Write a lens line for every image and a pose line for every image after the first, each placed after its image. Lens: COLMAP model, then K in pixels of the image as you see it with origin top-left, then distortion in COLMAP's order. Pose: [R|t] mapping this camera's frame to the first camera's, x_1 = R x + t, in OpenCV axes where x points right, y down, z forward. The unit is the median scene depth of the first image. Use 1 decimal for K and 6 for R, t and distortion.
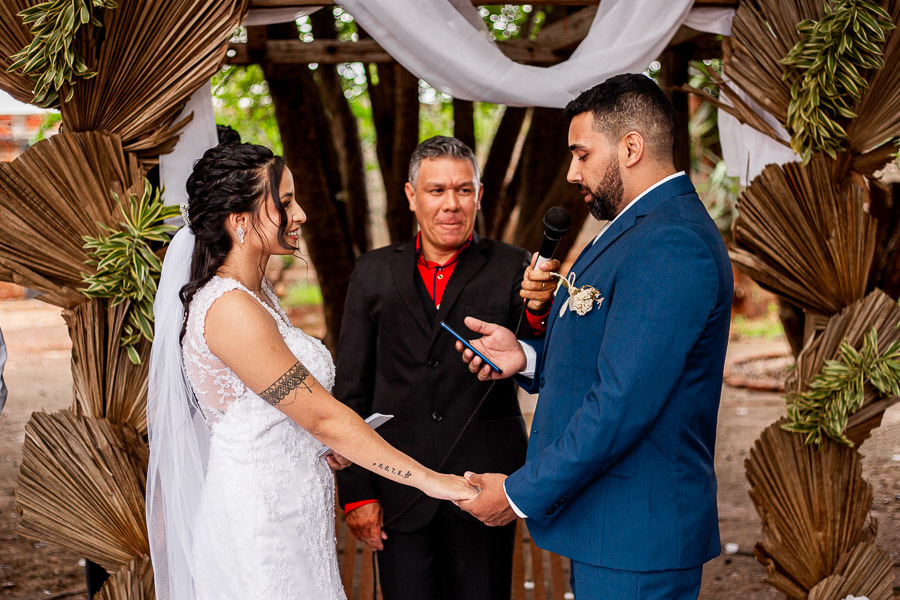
lens RADIAL K [[1345.9, 0, 448.1], [0, 1345.9, 304.7], [0, 0, 1]] dist [-0.124261, 0.000000]
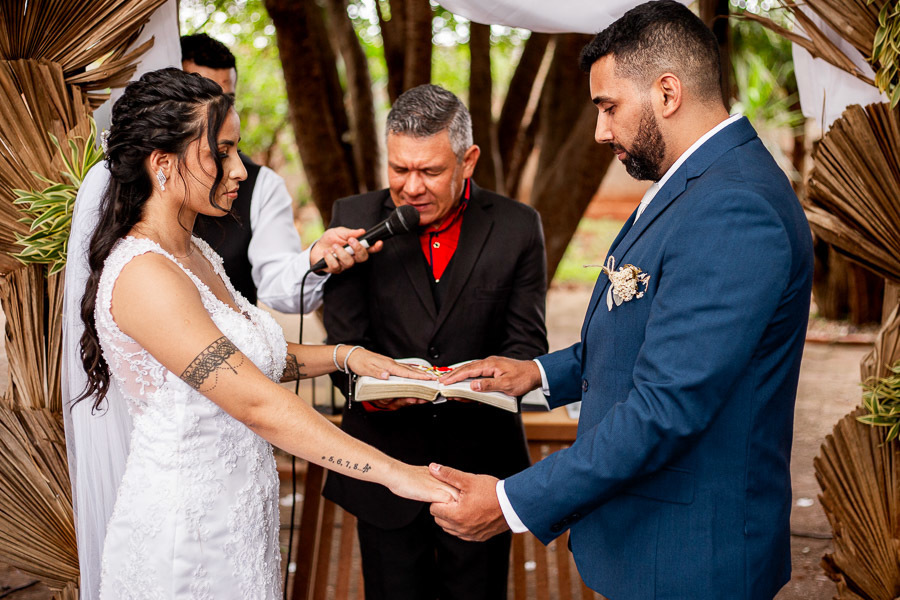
lens RADIAL K [[1345.9, 0, 452.2], [0, 1345.9, 293.6], [0, 0, 1]] dist [-0.124261, 0.000000]
pose [[0.999952, 0.007316, -0.006479, -0.000924], [-0.007080, 0.999337, 0.035720, -0.015995], [0.006736, -0.035672, 0.999341, 0.169000]]
